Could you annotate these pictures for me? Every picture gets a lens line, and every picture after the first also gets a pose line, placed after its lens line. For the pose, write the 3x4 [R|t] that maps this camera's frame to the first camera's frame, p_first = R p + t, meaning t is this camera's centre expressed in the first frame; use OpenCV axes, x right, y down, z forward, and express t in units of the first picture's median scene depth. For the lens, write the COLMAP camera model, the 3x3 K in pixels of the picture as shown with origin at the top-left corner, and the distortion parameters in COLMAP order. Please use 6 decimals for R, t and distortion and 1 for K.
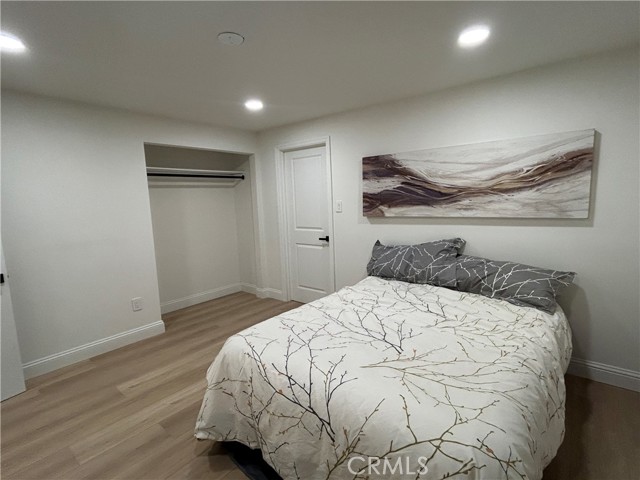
lens RADIAL K [[320.5, 0, 320.6], [0, 320.5, 240.3], [0, 0, 1]] dist [-0.005362, 0.003755]
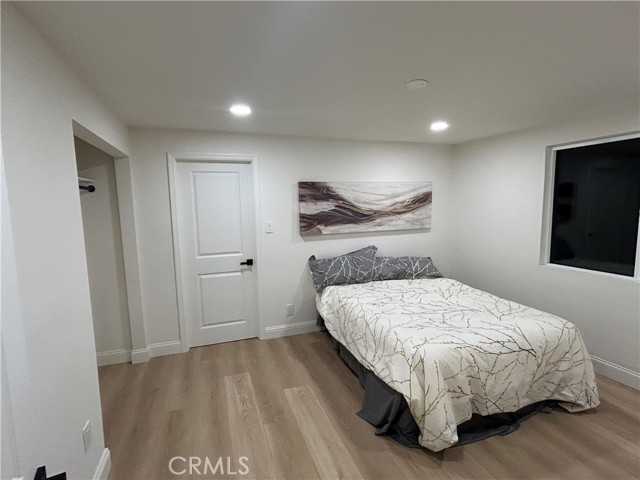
lens RADIAL K [[320.5, 0, 319.7], [0, 320.5, 239.4], [0, 0, 1]] dist [-0.005362, 0.003755]
pose [[0.511046, -0.072301, 0.856507, -0.898626], [0.115436, 0.993202, 0.014964, -0.082830], [-0.851767, 0.091224, 0.515918, 0.456810]]
